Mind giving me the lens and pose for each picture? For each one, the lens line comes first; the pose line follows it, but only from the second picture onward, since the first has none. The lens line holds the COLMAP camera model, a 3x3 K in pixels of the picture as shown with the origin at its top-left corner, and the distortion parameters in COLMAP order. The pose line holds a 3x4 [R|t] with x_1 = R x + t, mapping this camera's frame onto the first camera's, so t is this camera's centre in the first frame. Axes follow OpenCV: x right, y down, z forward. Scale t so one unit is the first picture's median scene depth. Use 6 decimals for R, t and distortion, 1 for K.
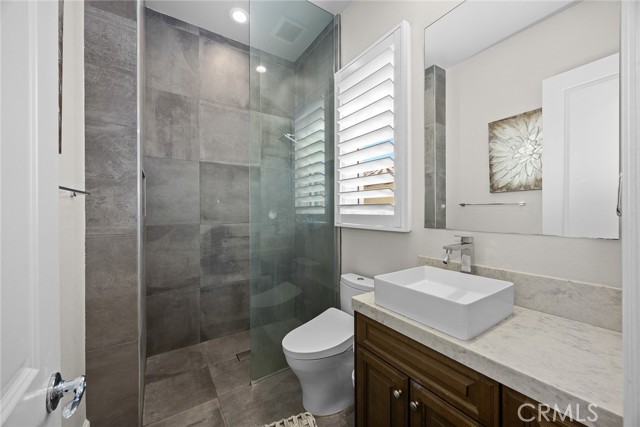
lens RADIAL K [[243.4, 0, 320.8], [0, 243.4, 212.6], [0, 0, 1]] dist [-0.002681, 0.000025]
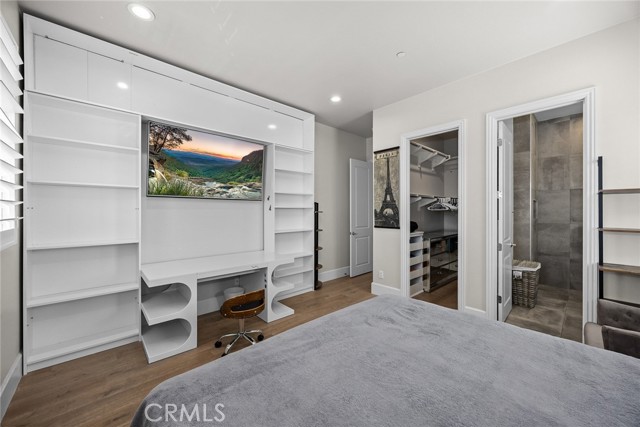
lens RADIAL K [[243.4, 0, 320.7], [0, 243.4, 212.8], [0, 0, 1]] dist [-0.002681, 0.000025]
pose [[0.155746, 0.006087, -0.987778, 1.051076], [-0.002509, 0.999980, 0.005767, -0.041476], [0.987794, 0.001580, 0.155759, -1.172459]]
